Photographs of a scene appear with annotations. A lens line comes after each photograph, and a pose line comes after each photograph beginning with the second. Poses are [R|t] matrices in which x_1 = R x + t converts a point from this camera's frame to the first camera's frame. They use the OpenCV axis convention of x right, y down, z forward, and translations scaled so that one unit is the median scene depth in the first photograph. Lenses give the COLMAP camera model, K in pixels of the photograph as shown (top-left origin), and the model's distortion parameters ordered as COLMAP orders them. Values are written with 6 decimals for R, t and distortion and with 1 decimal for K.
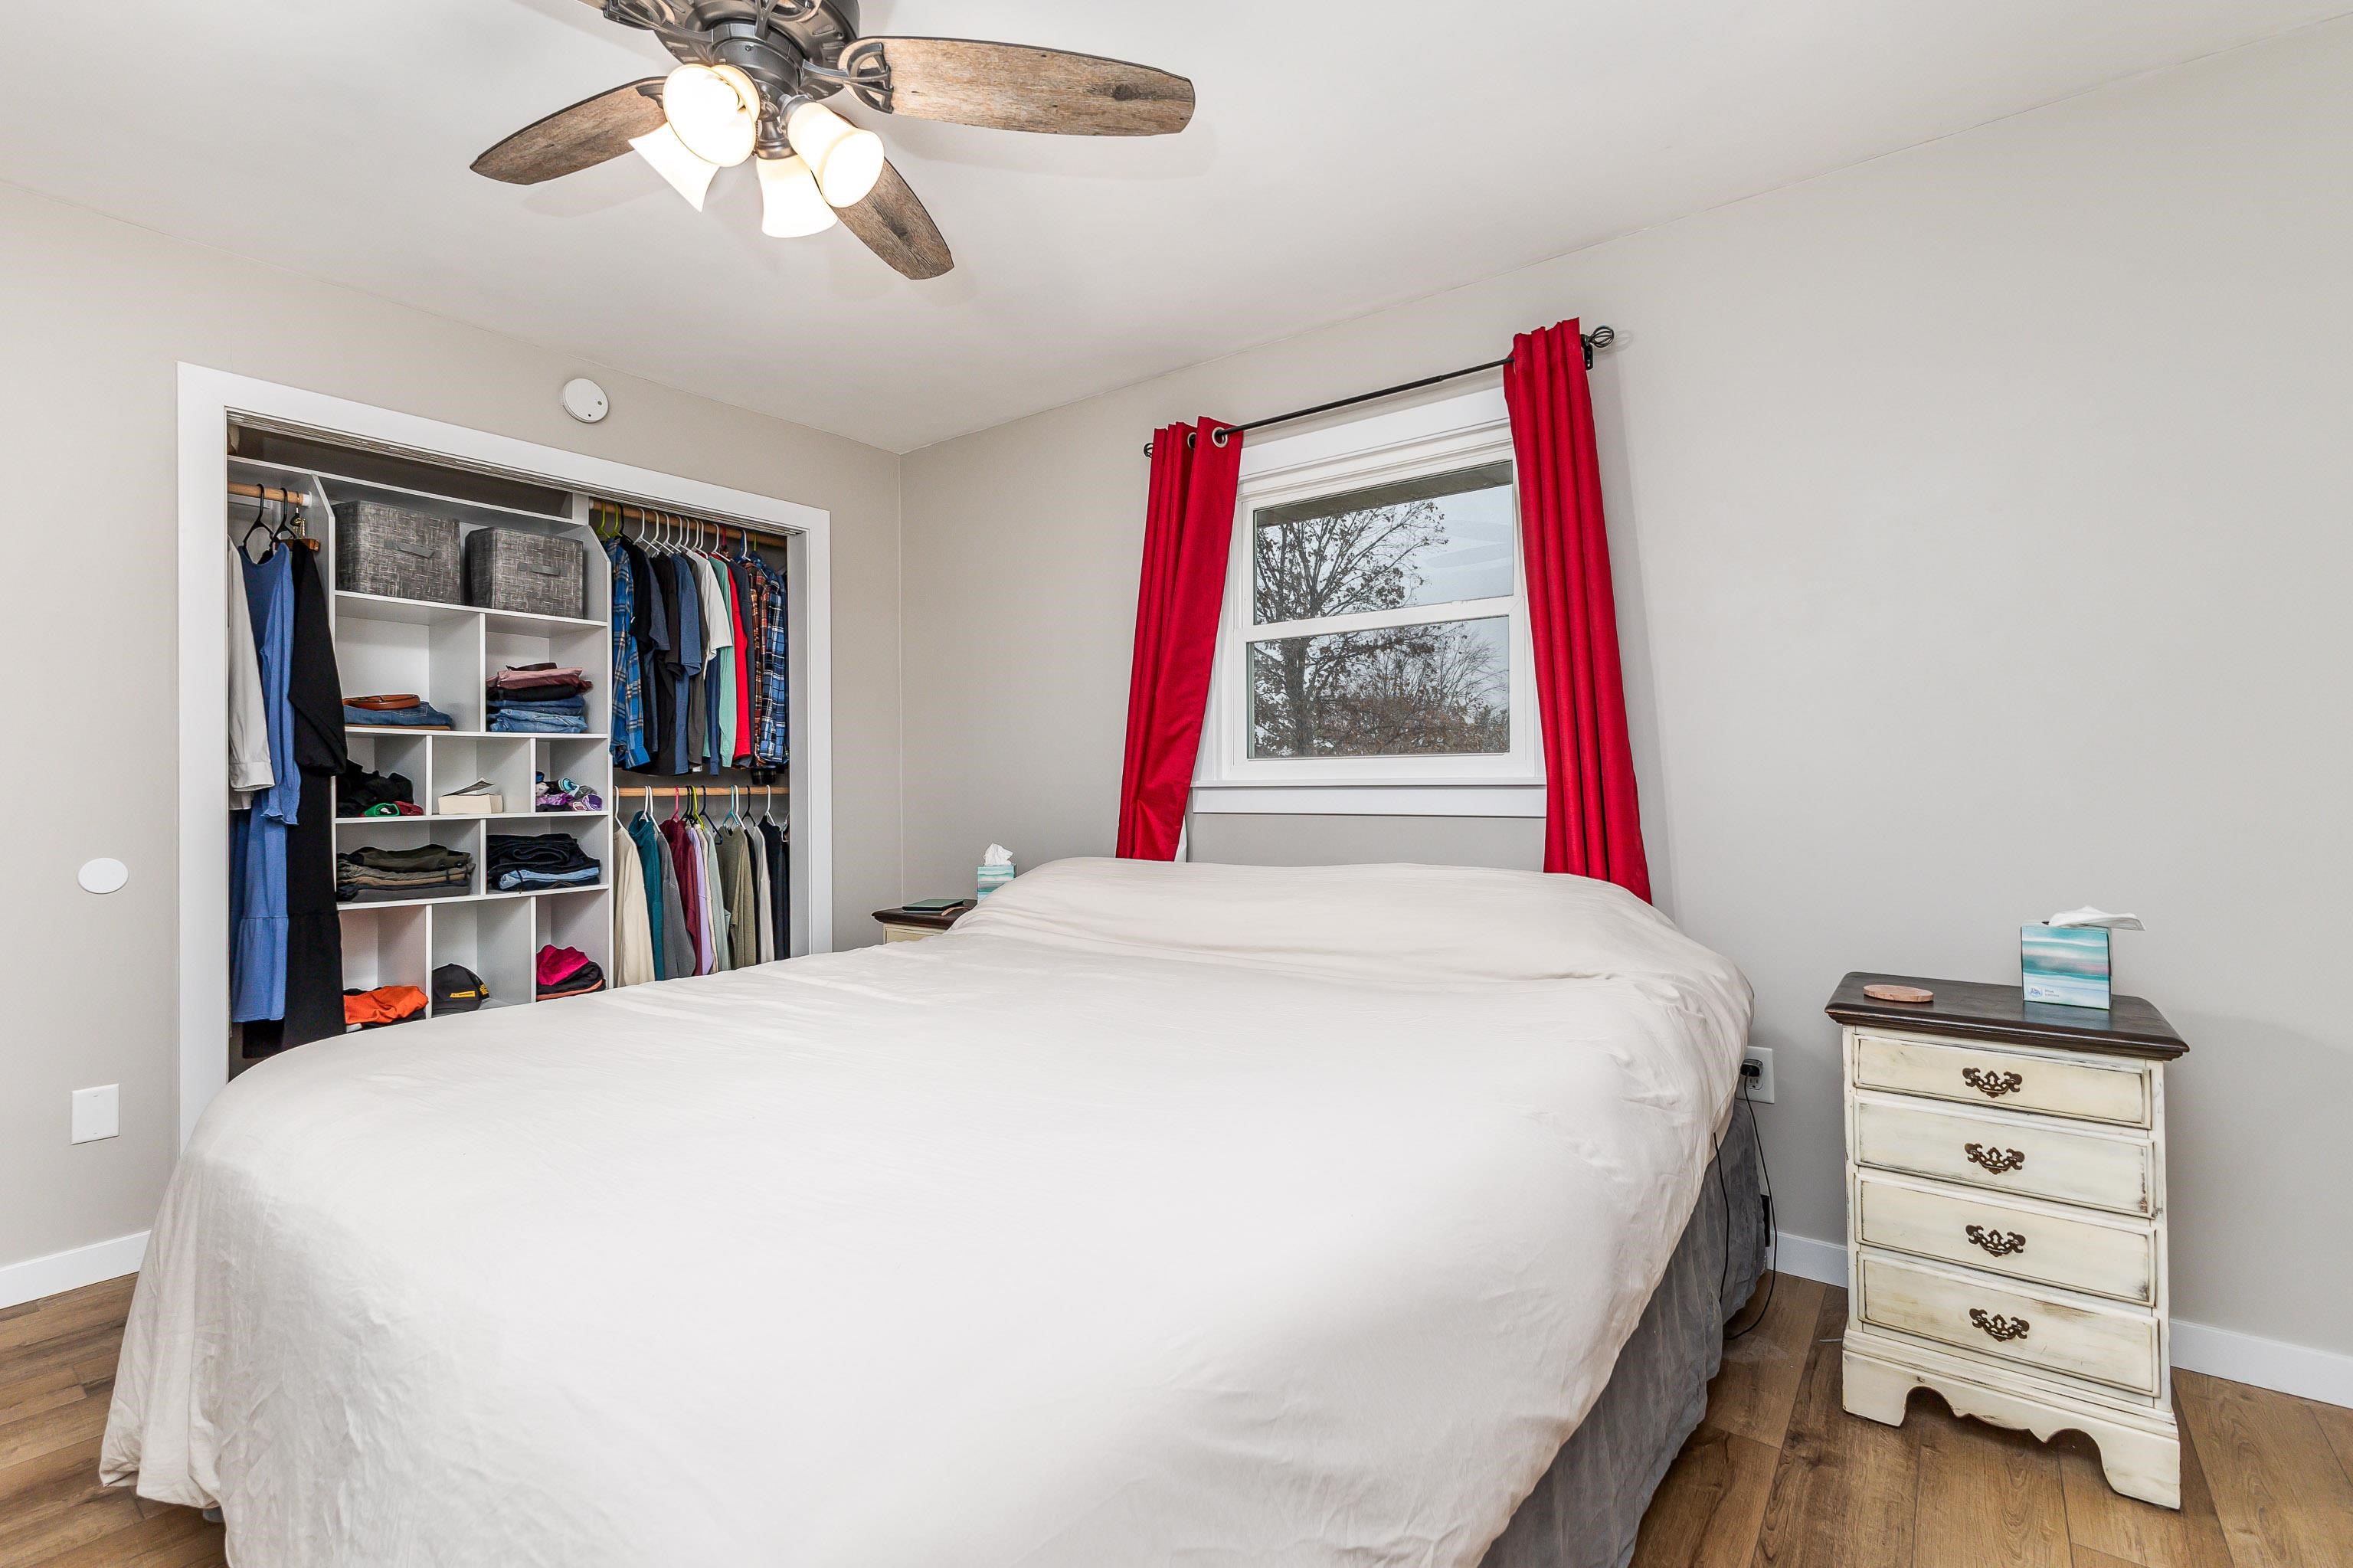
lens RADIAL K [[1040.4, 0, 1192.1], [0, 1040.4, 781.3], [0, 0, 1]] dist [0.014638, -0.005260]
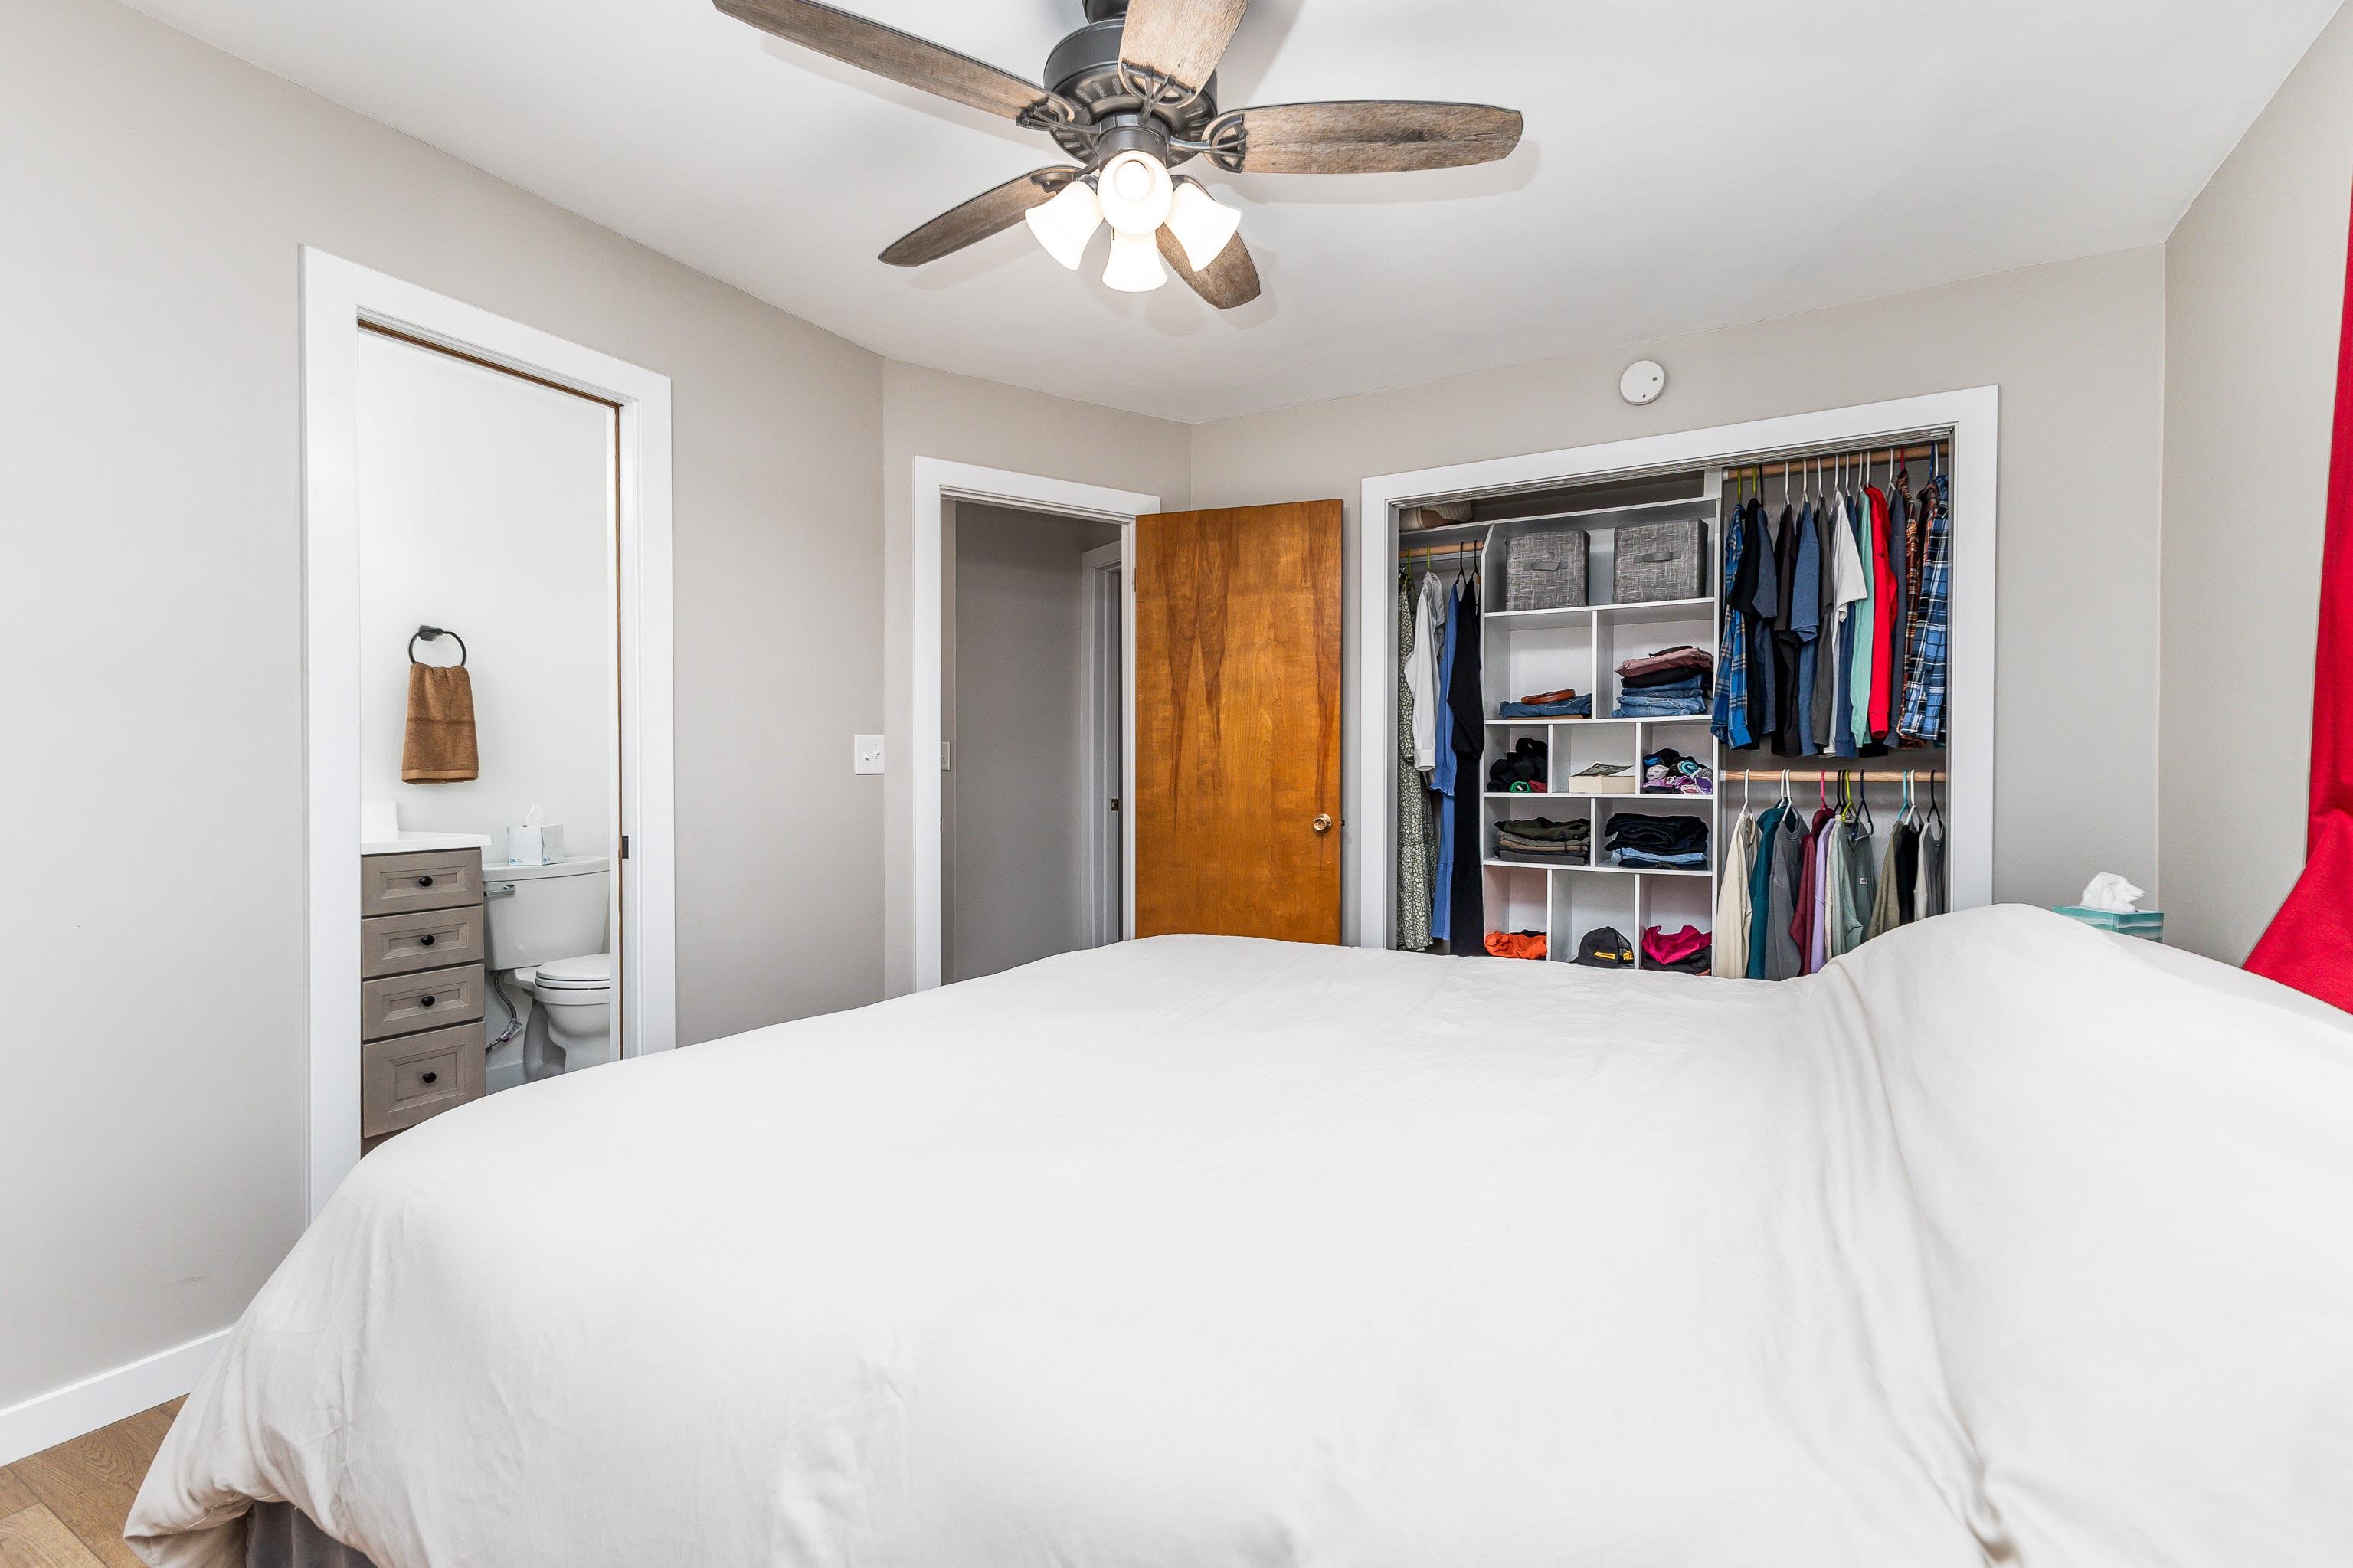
lens RADIAL K [[1040.4, 0, 1187.8], [0, 1040.4, 782.8], [0, 0, 1]] dist [0.014638, -0.005260]
pose [[0.127863, 0.021885, -0.991550, 0.334710], [-0.000939, 0.999759, 0.021945, -0.003452], [0.991791, -0.001875, 0.127853, 0.408277]]
